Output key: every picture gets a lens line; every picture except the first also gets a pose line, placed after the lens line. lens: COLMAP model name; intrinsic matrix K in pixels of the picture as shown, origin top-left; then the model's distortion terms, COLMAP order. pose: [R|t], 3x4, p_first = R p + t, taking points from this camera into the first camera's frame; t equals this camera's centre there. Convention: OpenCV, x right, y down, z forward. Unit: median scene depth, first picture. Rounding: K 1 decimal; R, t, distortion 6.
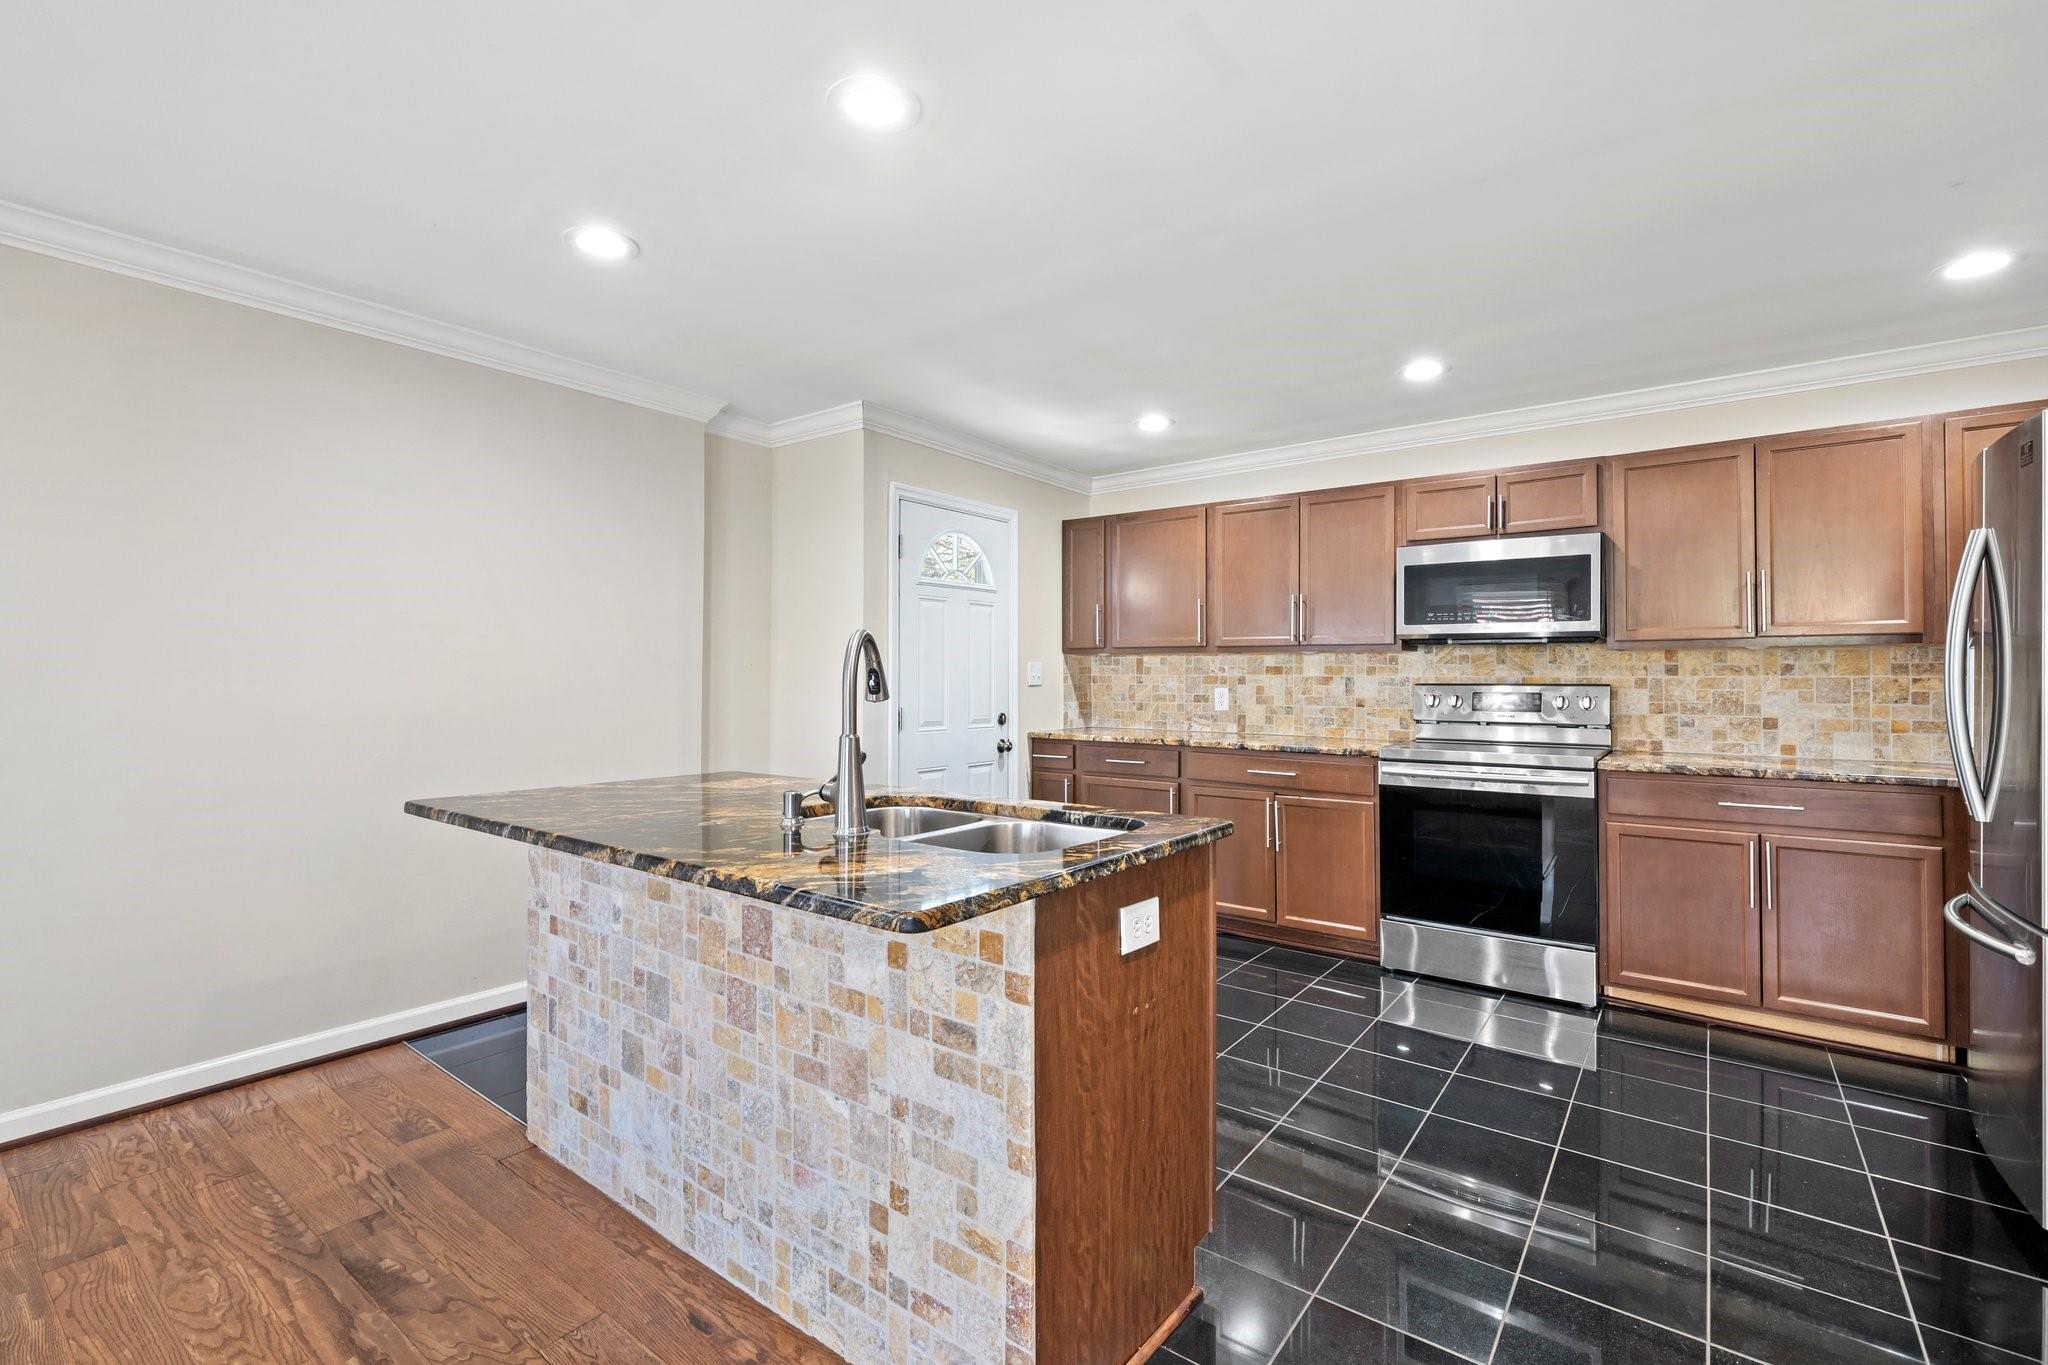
lens RADIAL K [[897.4, 0, 1021.5], [0, 897.4, 670.6], [0, 0, 1]] dist [-0.000289, 0.000266]
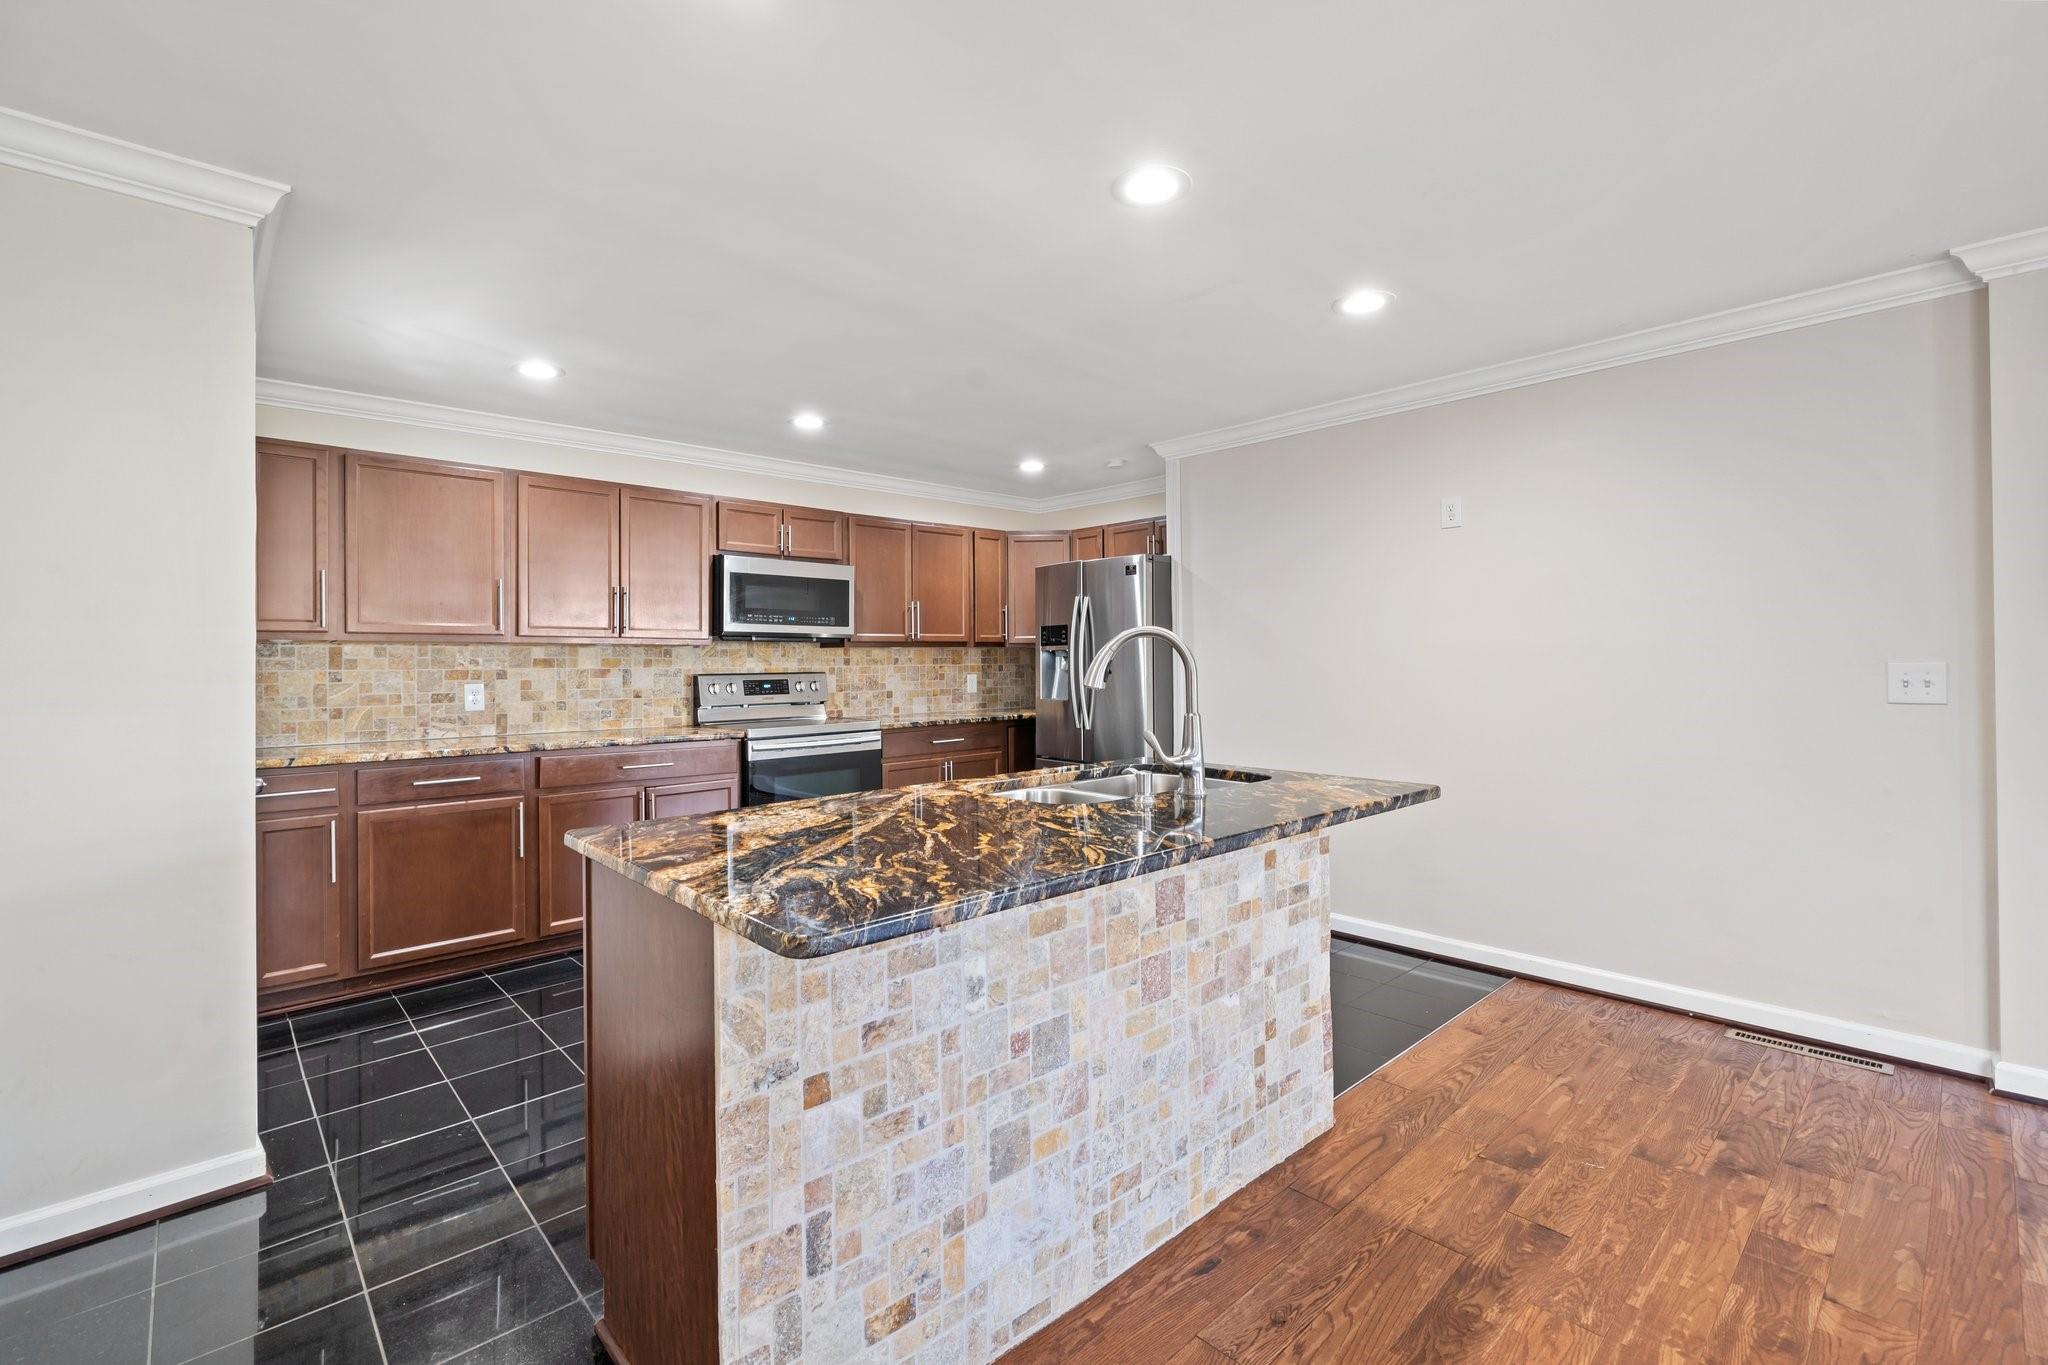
lens RADIAL K [[897.4, 0, 971.7], [0, 897.4, 665.7], [0, 0, 1]] dist [-0.000289, 0.000266]
pose [[0.203649, -0.004937, 0.979031, -0.721429], [0.003941, 0.999983, 0.004223, 0.000191], [-0.979036, 0.002998, 0.203666, 0.519241]]
